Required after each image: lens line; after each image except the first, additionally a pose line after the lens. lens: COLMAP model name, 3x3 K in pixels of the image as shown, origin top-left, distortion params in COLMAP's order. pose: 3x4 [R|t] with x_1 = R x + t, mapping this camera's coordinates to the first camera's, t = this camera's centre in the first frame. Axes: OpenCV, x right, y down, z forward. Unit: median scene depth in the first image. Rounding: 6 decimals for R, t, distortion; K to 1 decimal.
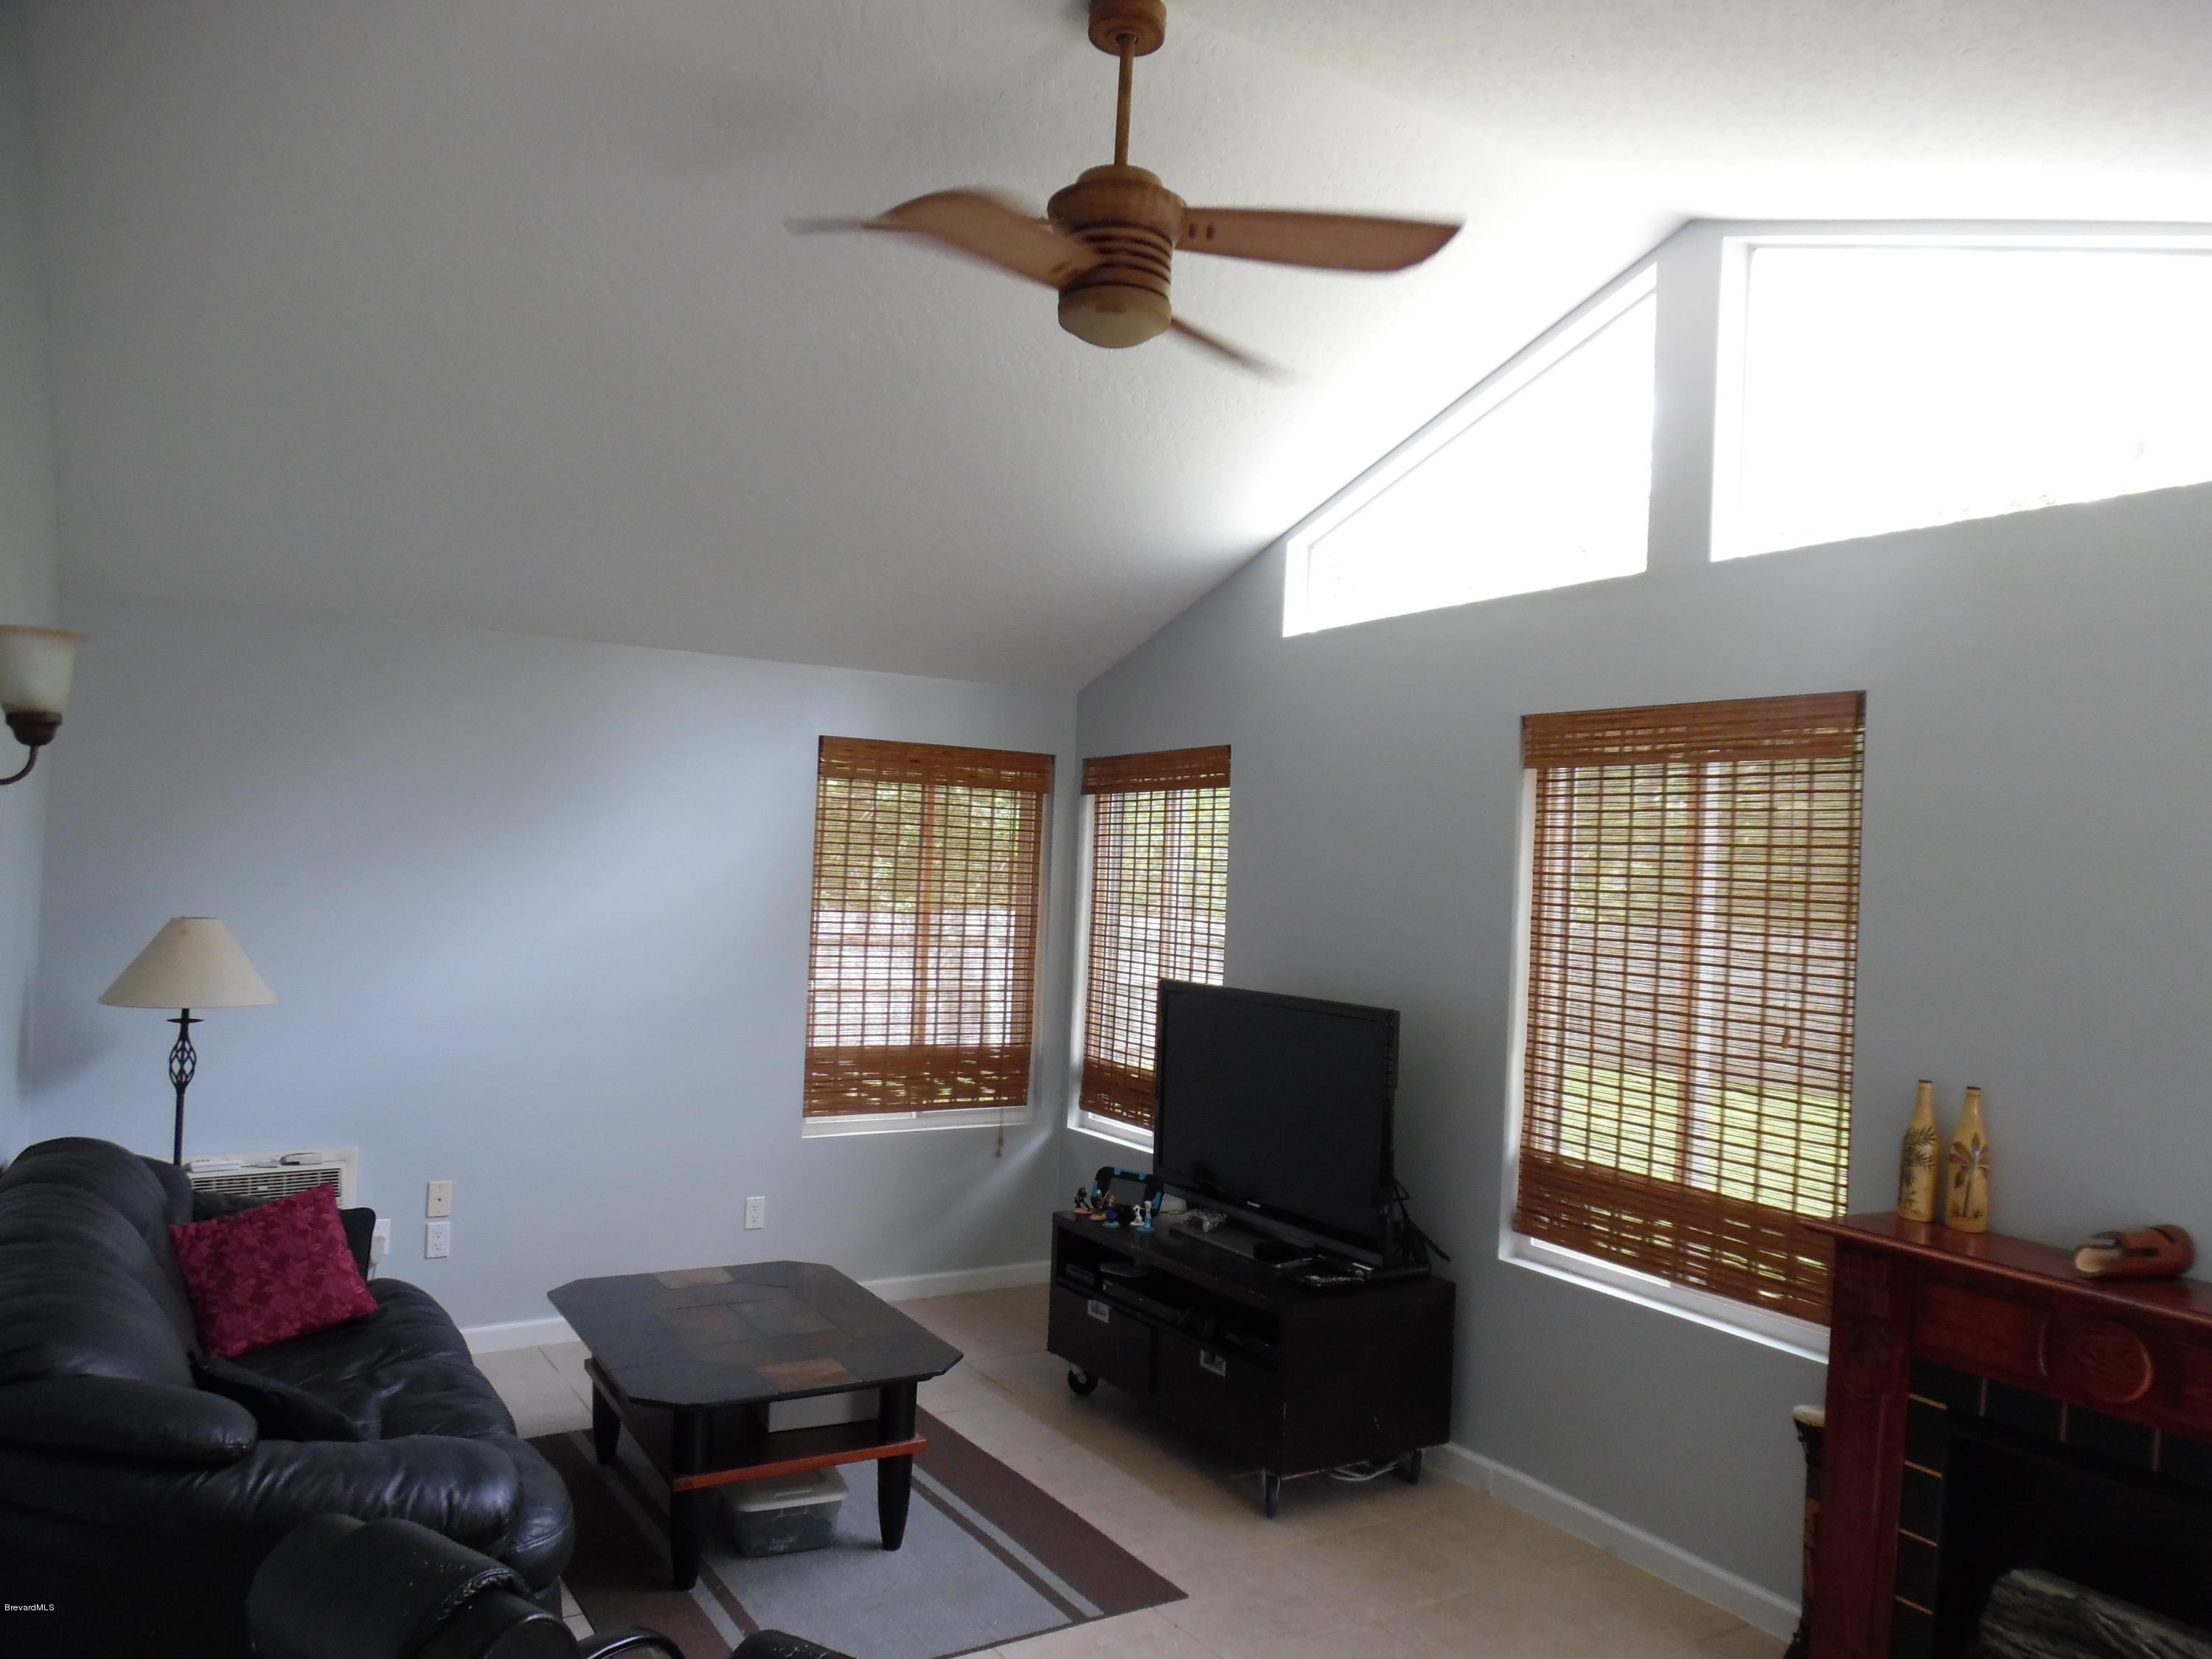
lens RADIAL K [[1518.6, 0, 1106.0], [0, 1518.6, 829.5], [0, 0, 1]] dist [-0.057966, 0.001526]
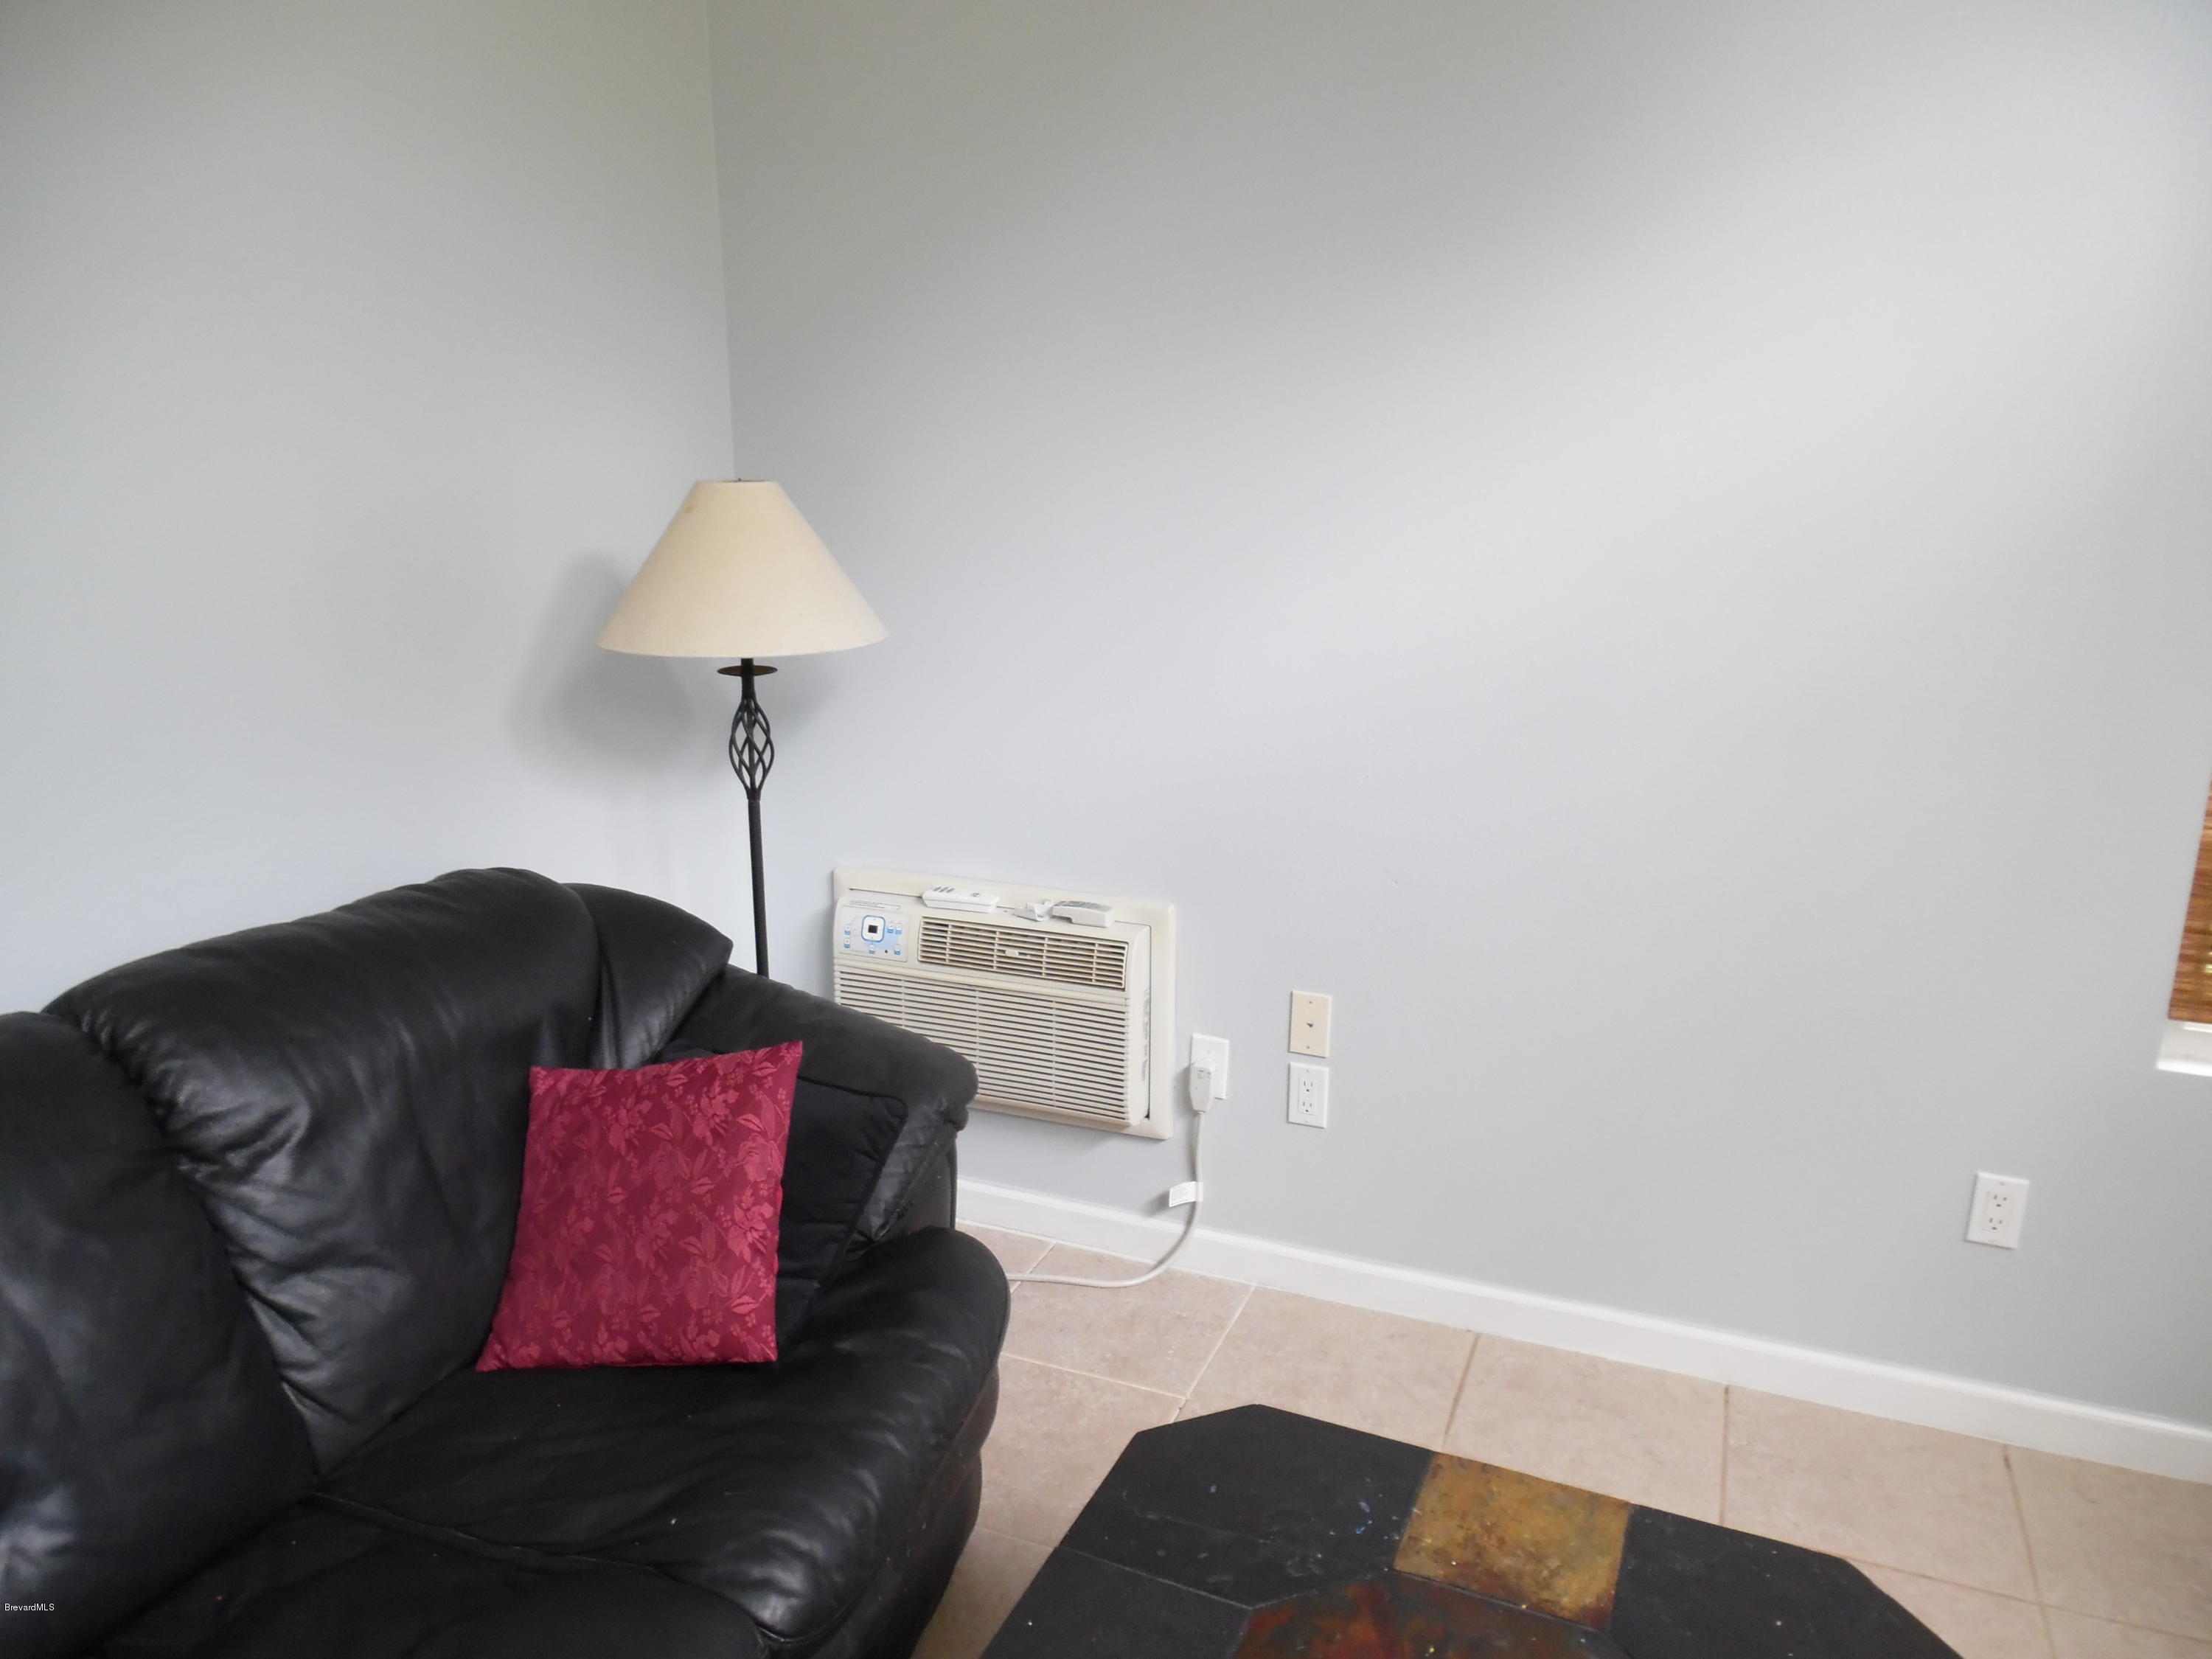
lens RADIAL K [[1518.6, 0, 1106.0], [0, 1518.6, 829.5], [0, 0, 1]] dist [-0.057966, 0.001526]
pose [[0.557677, 0.167561, -0.812970, -0.079129], [0.065909, 0.967382, 0.244598, 0.055595], [0.827437, -0.189989, 0.528443, 0.785084]]
